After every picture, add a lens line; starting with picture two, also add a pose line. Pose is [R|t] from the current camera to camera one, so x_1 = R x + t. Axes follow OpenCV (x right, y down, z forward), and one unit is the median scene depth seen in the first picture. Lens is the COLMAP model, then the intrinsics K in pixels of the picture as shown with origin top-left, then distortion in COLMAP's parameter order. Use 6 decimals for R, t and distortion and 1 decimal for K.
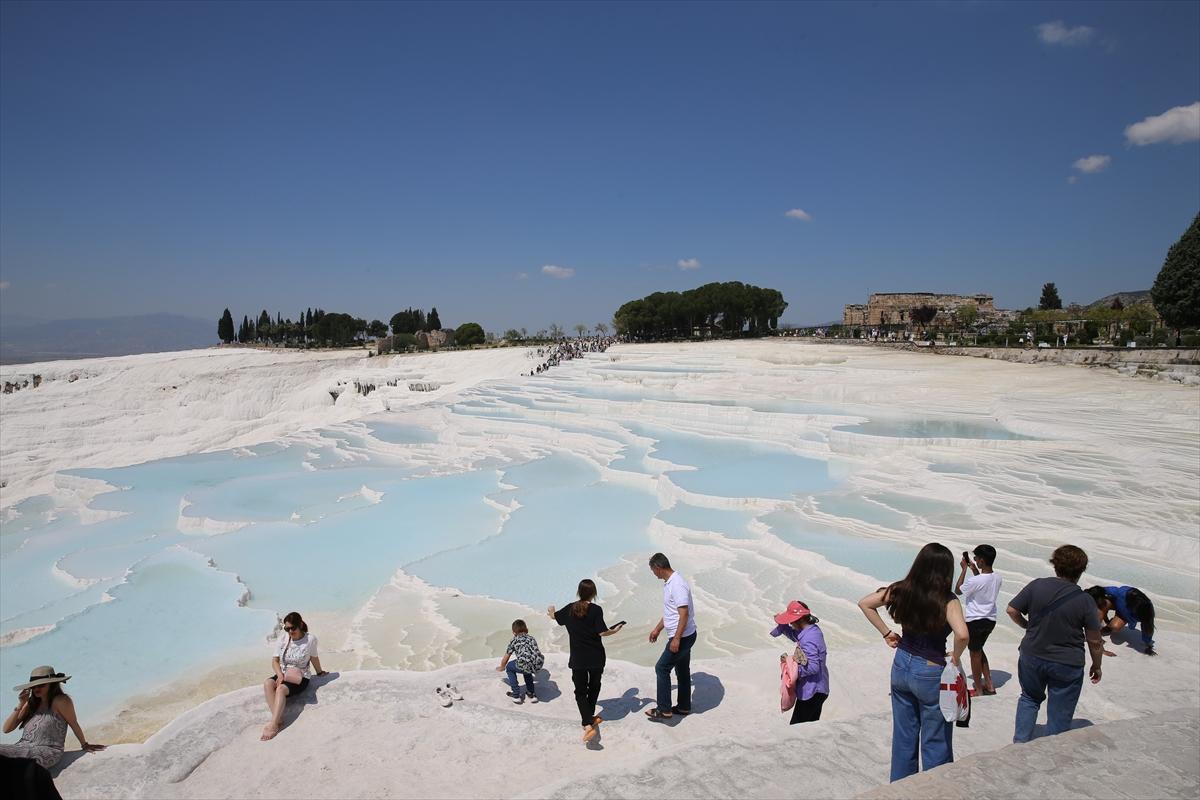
lens RADIAL K [[811.0, 0, 600.0], [0, 811.0, 400.0], [0, 0, 1]] dist [-0.121605, 0.110809]
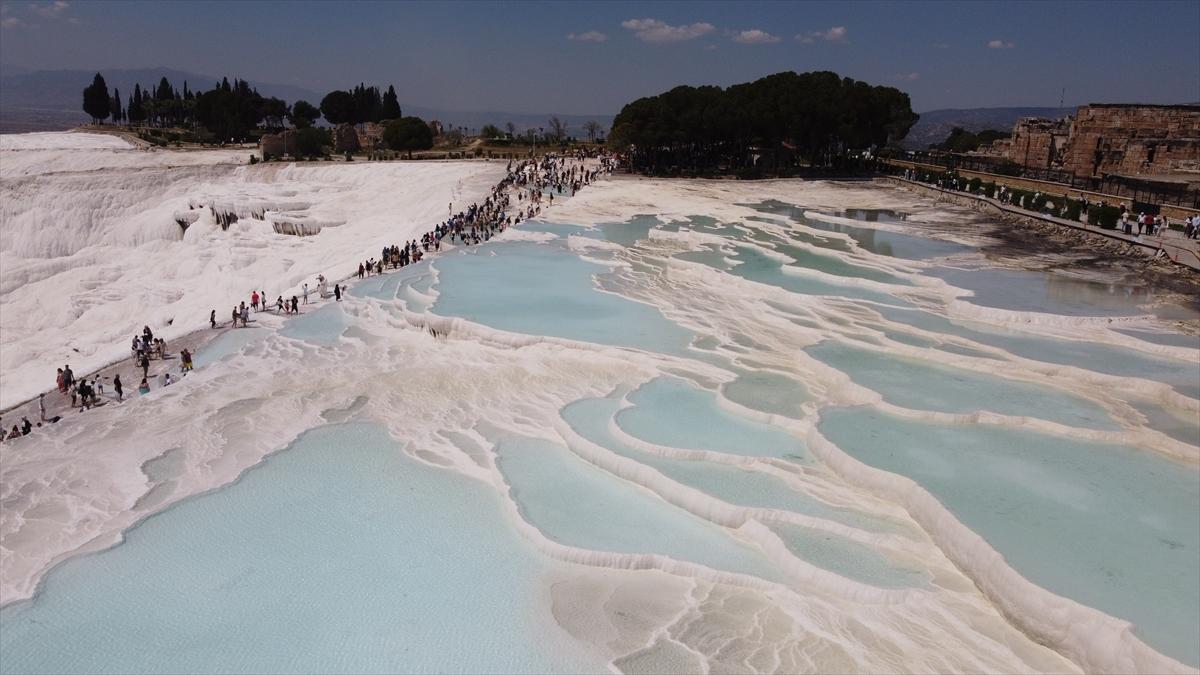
lens RADIAL K [[914.0, 0, 600.0], [0, 914.0, 337.5], [0, 0, 1]] dist [-0.005912, 0.000269]
pose [[0.997178, 0.053942, -0.052221, 0.086800], [-0.045022, 0.986243, 0.159054, -0.091273], [0.060082, -0.156254, 0.985888, 0.529070]]
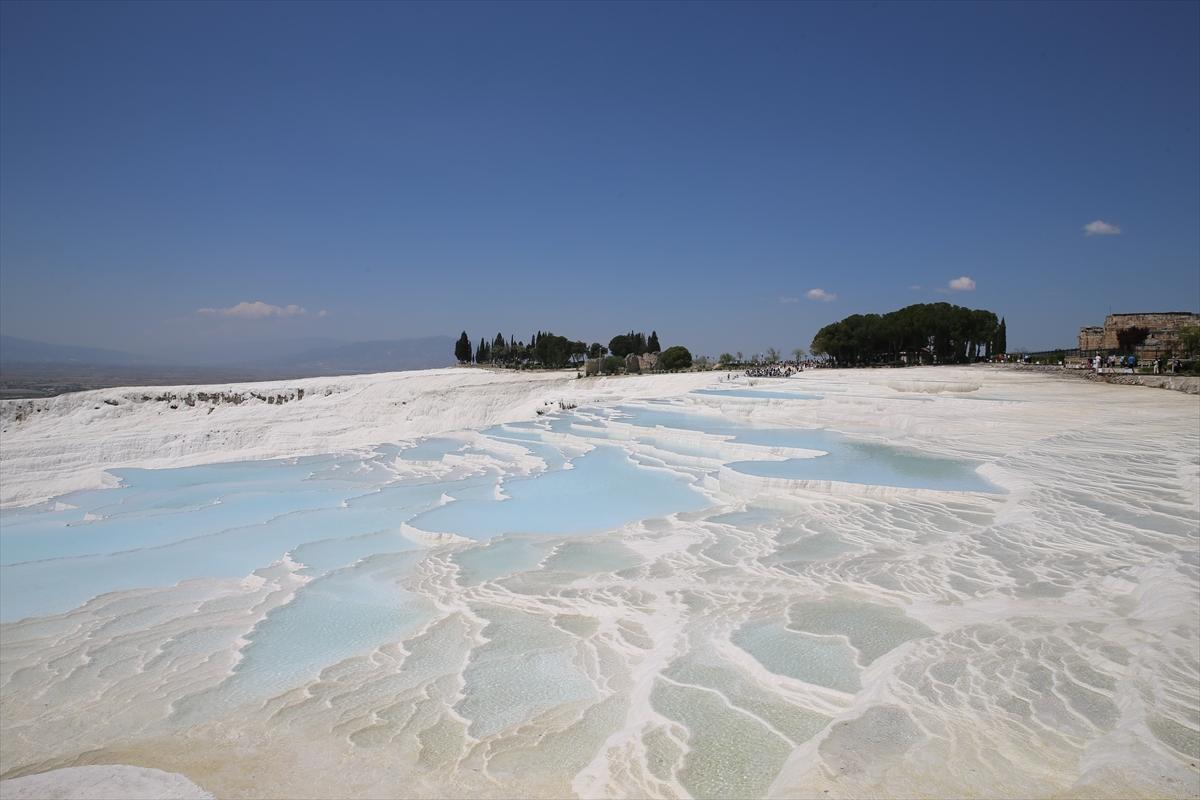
lens RADIAL K [[811.0, 0, 600.0], [0, 811.0, 400.0], [0, 0, 1]] dist [-0.121605, 0.110809]
pose [[0.952769, 0.022840, -0.302837, 0.112021], [-0.031942, 0.999174, -0.025136, -0.001472], [0.302012, 0.033622, 0.952711, 0.037636]]
